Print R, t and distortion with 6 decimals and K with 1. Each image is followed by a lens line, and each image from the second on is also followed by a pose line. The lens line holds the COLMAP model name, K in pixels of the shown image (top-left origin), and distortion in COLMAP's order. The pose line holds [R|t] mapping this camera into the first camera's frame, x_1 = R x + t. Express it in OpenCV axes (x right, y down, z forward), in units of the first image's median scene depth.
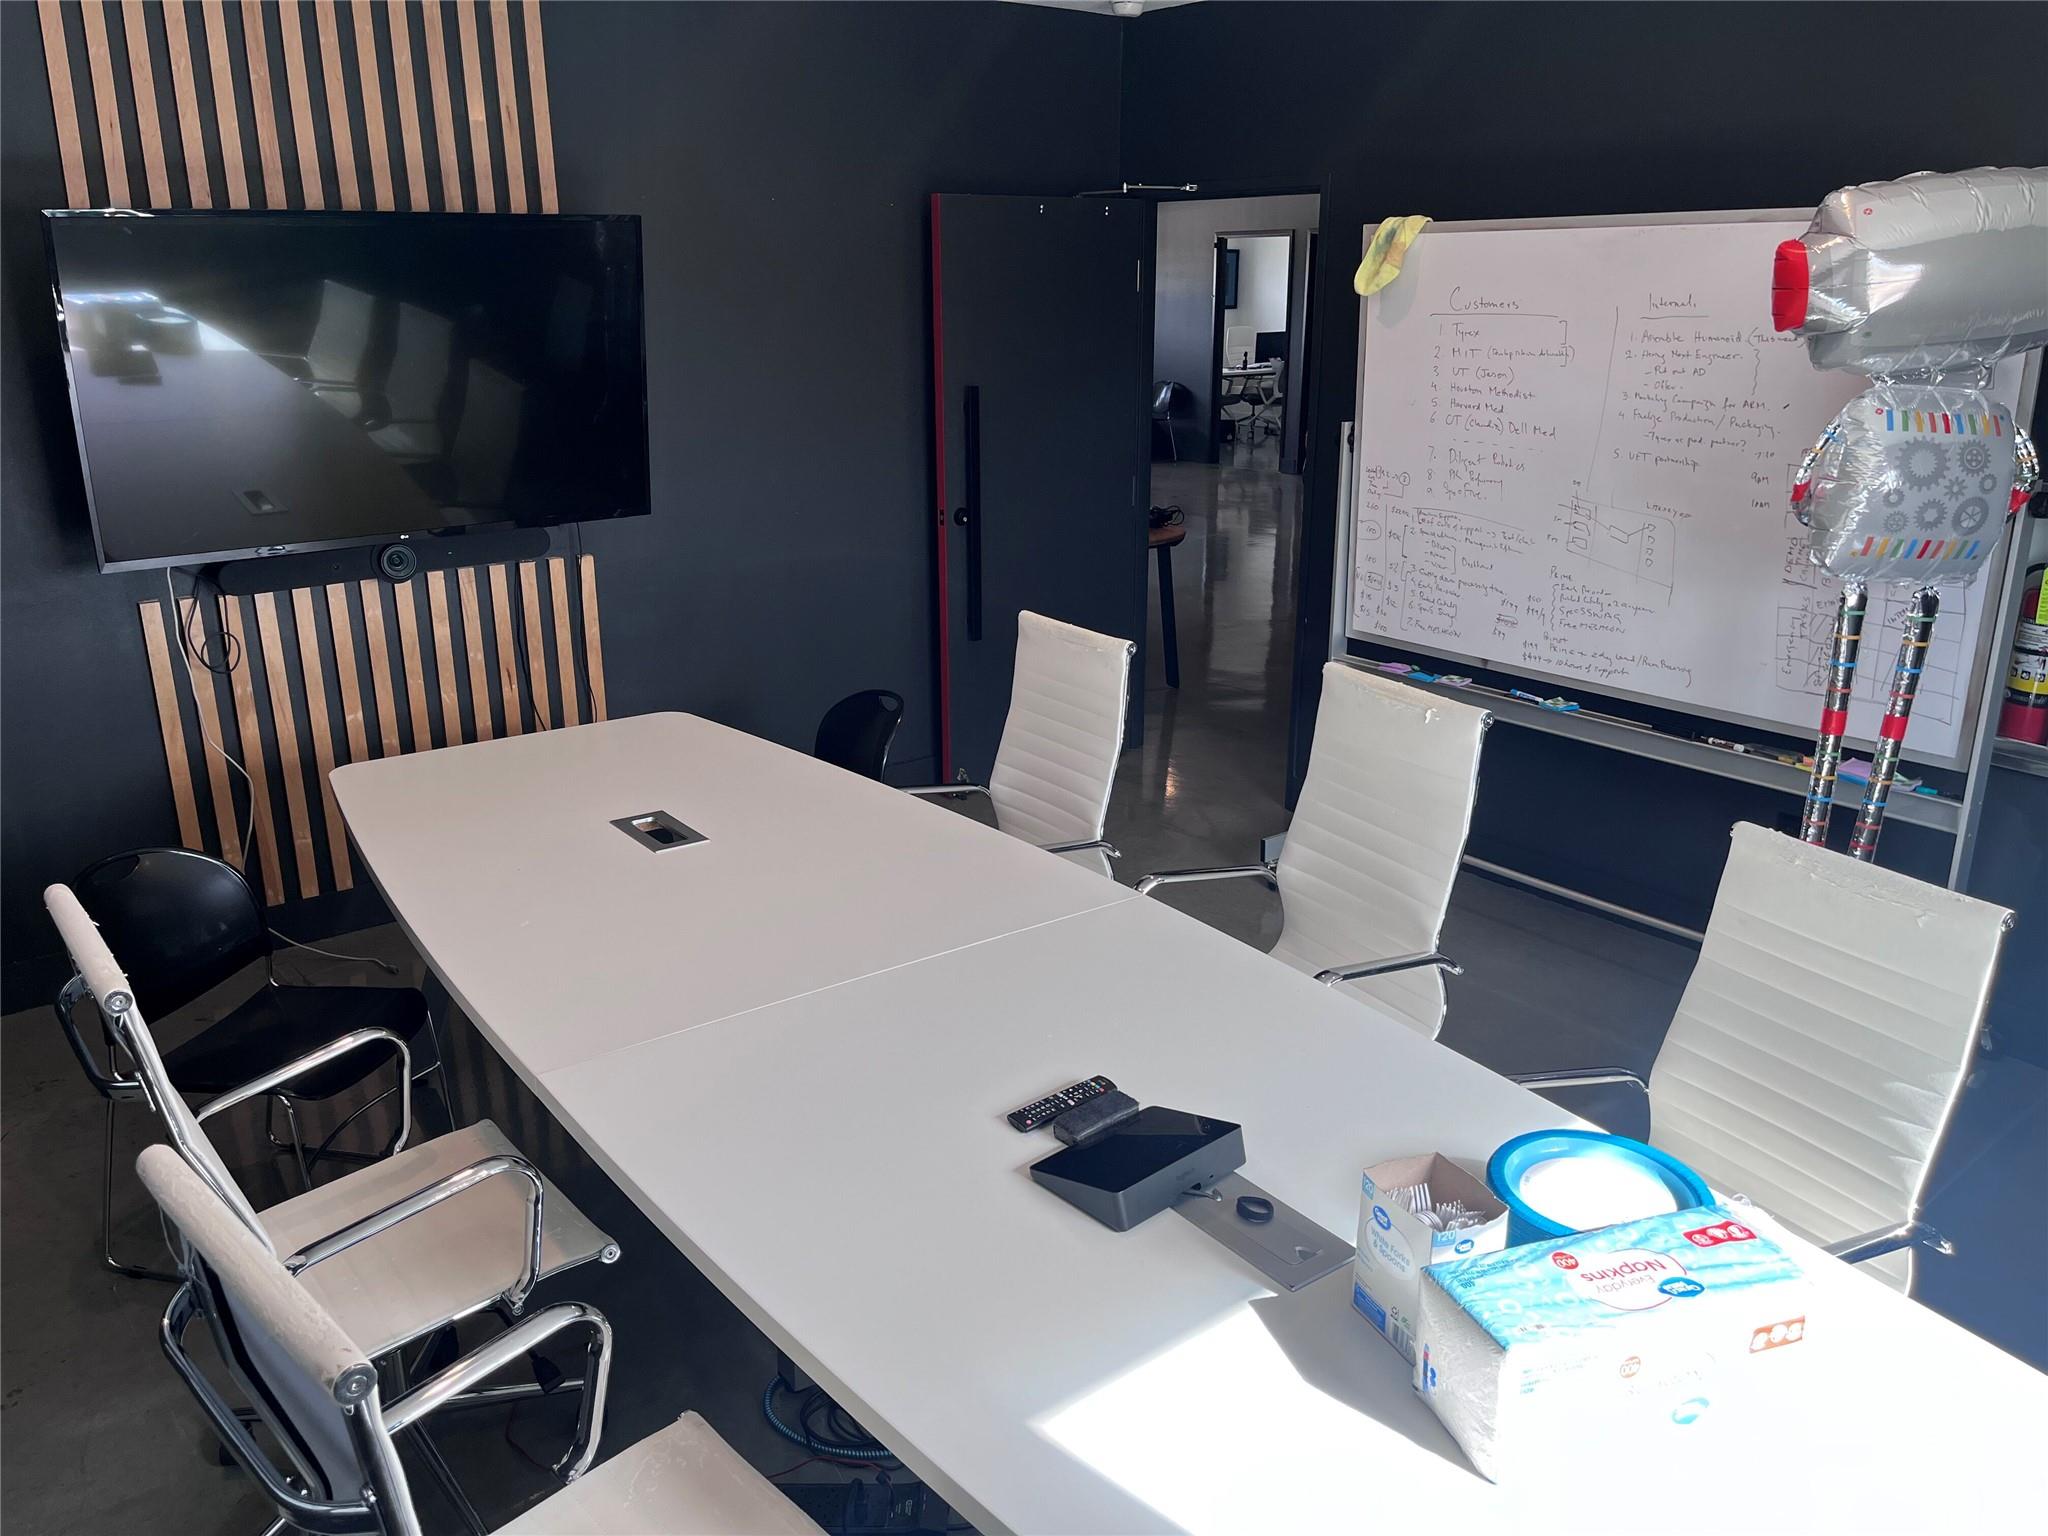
lens RADIAL K [[1546.0, 0, 1025.0], [0, 1546.0, 766.2], [0, 0, 1]] dist [0.078483, -0.108959]
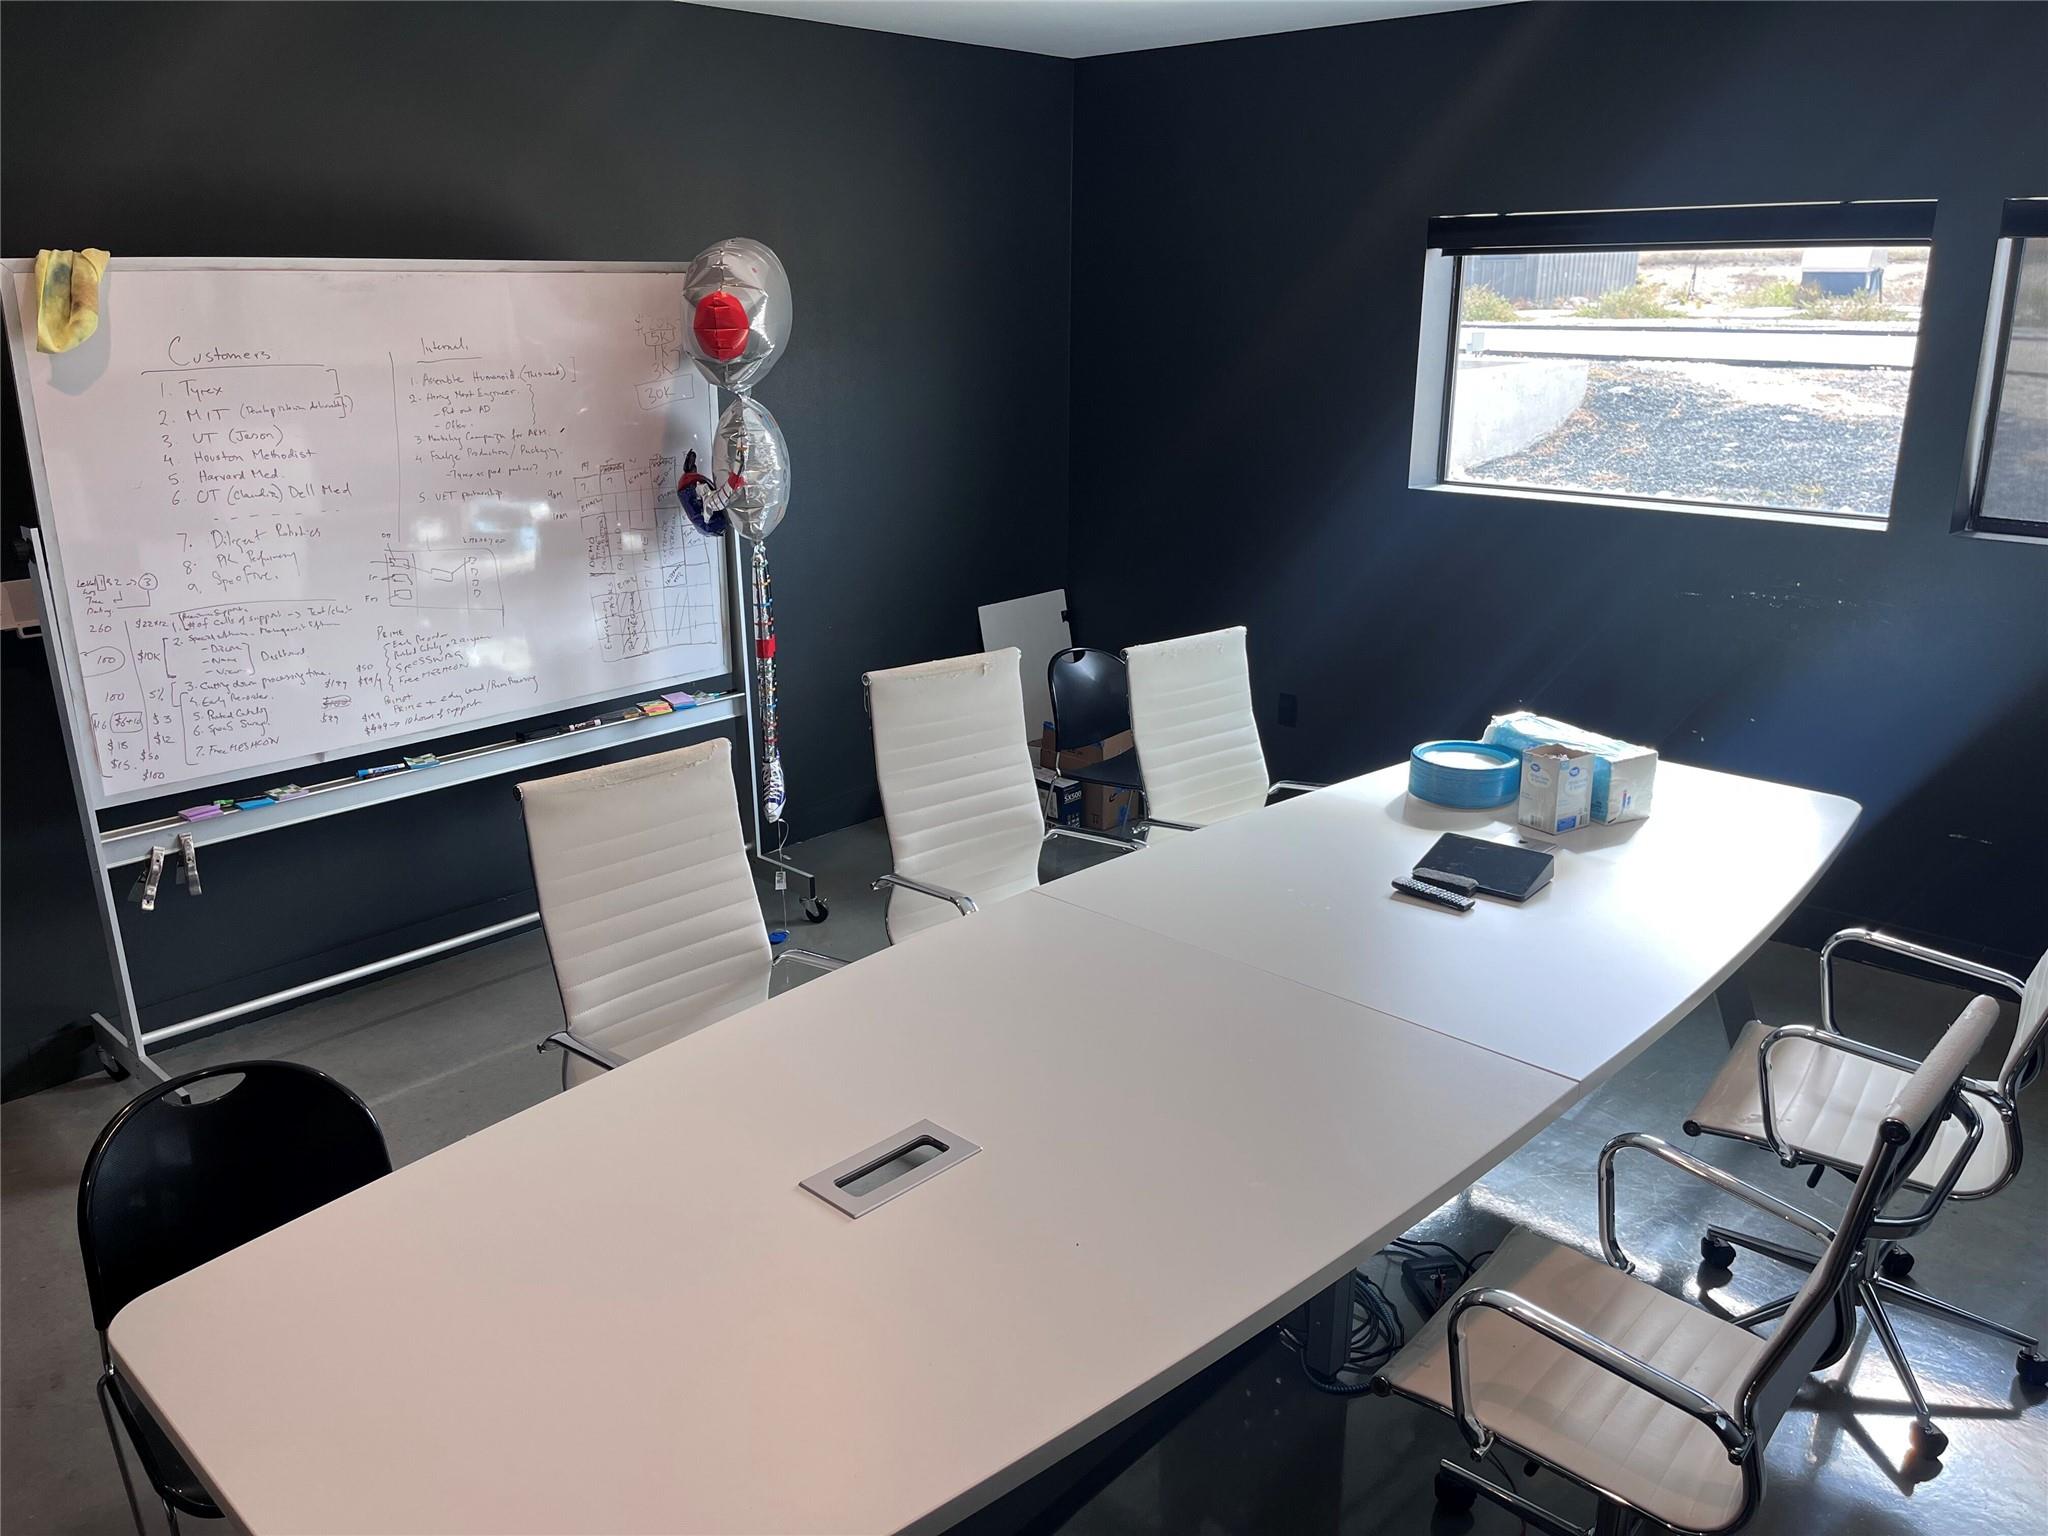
lens RADIAL K [[1546.0, 0, 1015.9], [0, 1546.0, 757.6], [0, 0, 1]] dist [0.078483, -0.108959]
pose [[-0.153325, -0.285649, 0.945990, -0.630175], [0.303719, 0.897349, 0.320188, -0.241061], [-0.940344, 0.336408, -0.050829, 0.709590]]
